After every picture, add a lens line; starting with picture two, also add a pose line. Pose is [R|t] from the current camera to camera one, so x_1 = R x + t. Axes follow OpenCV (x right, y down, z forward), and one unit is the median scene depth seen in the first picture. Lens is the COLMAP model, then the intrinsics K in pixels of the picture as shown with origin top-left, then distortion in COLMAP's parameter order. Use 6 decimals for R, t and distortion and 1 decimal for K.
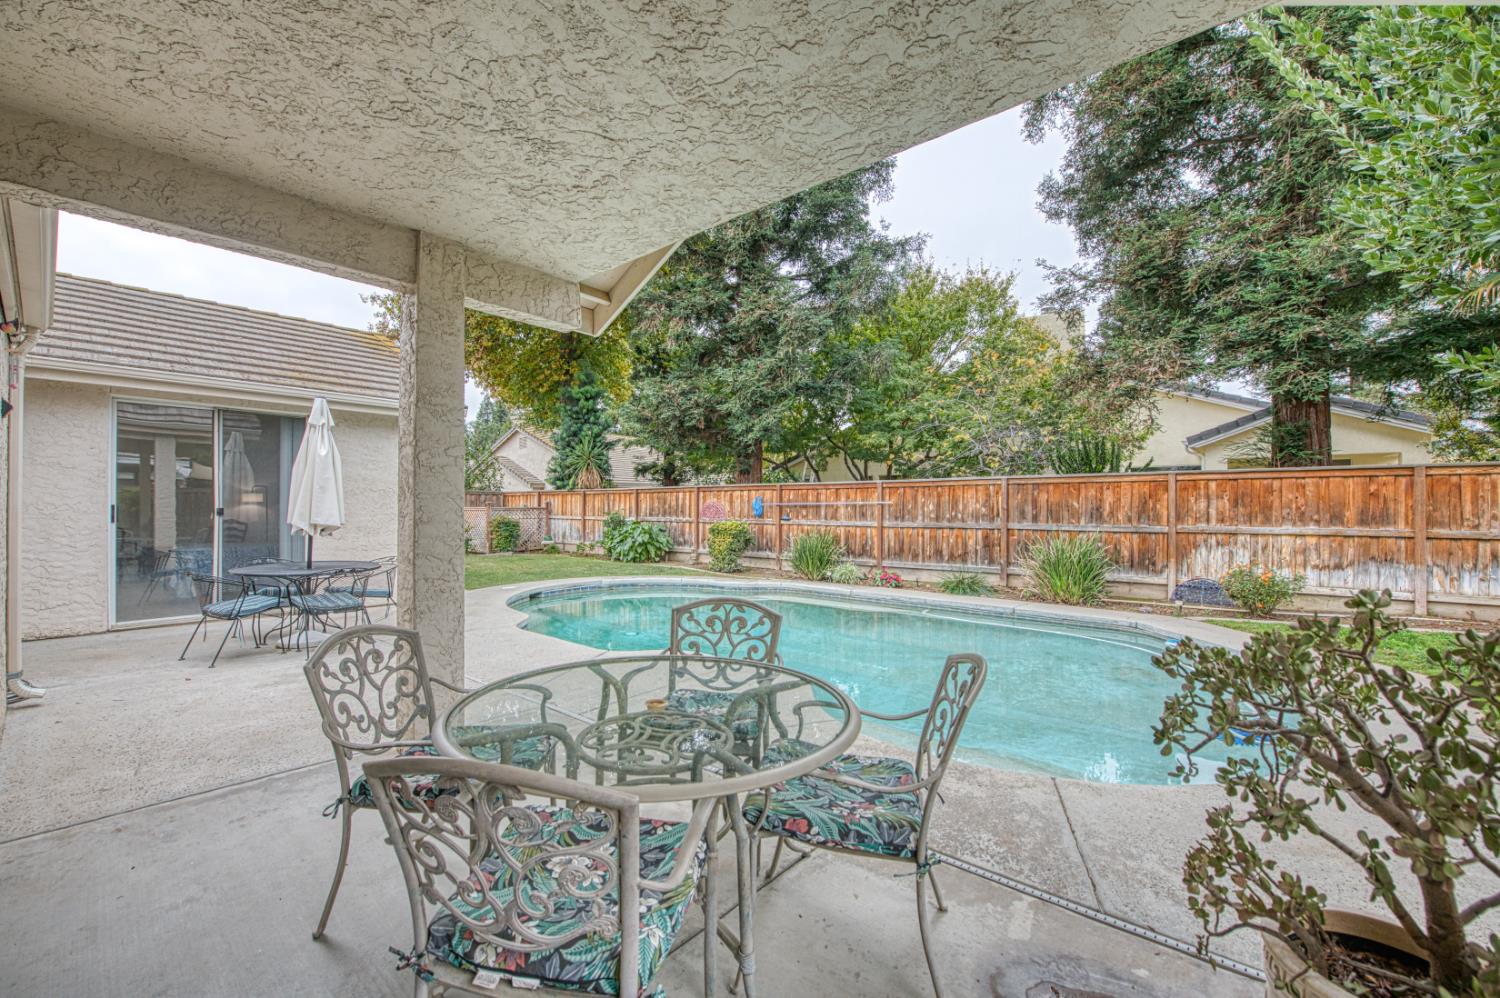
lens RADIAL K [[707.8, 0, 667.4], [0, 707.8, 496.7], [0, 0, 1]] dist [-0.017075, -0.001031]
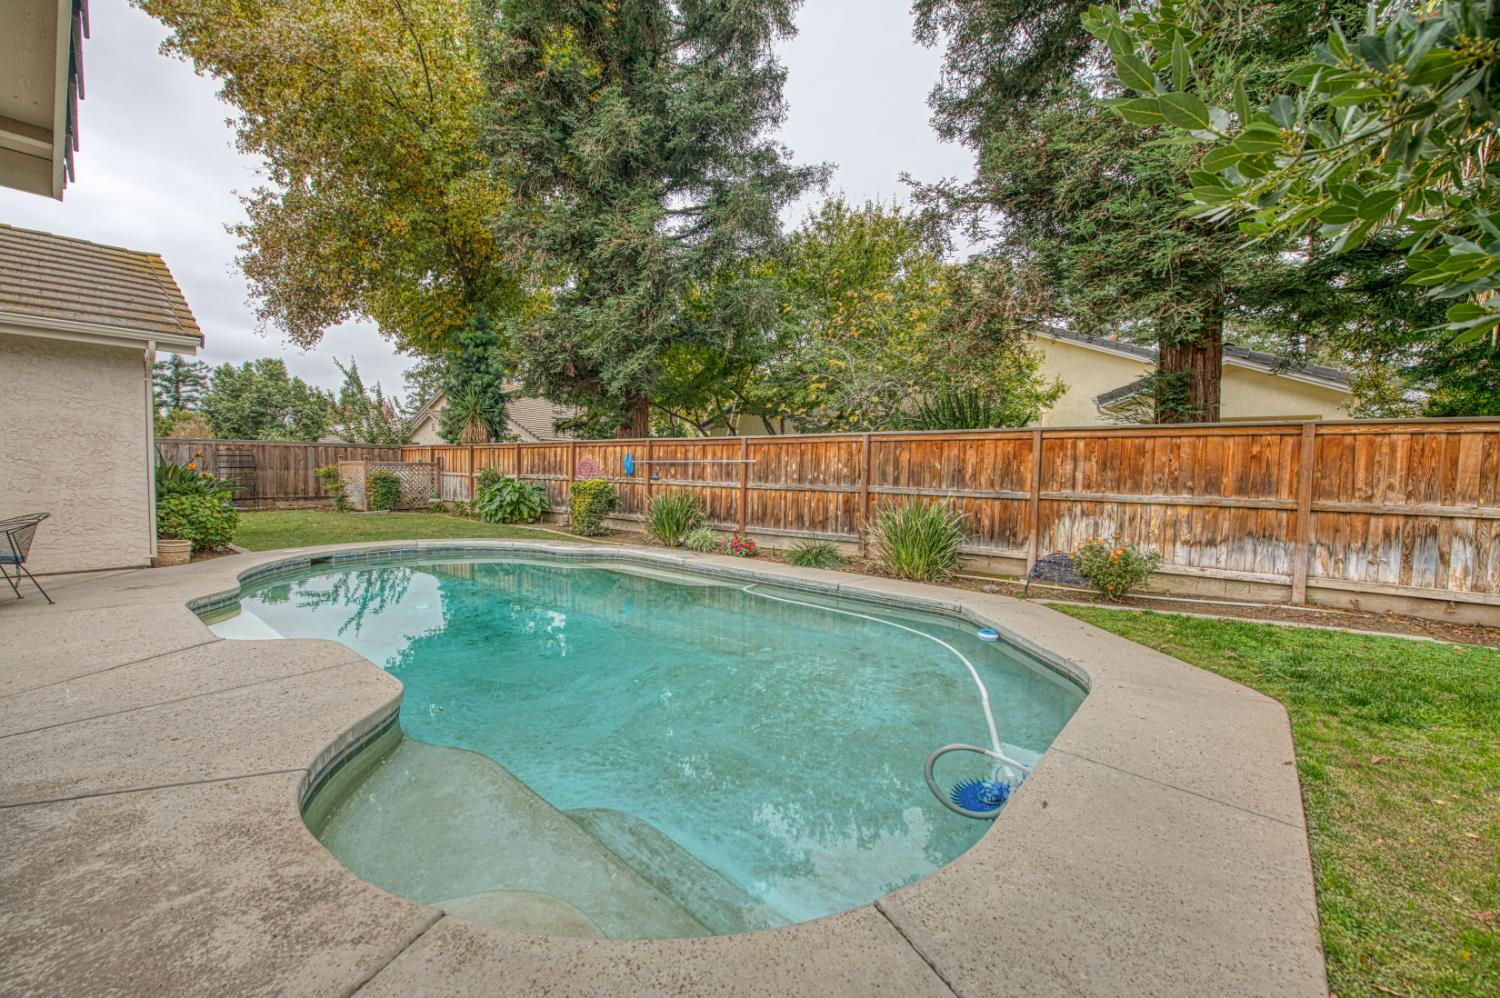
lens RADIAL K [[670.9, 0, 717.1], [0, 670.9, 501.1], [0, 0, 1]] dist [-0.014396, -0.000563]
pose [[0.999451, 0.015321, 0.029388, 0.276396], [-0.017085, 0.998008, 0.060733, 0.009174], [-0.028399, -0.061201, 0.997721, 0.174754]]
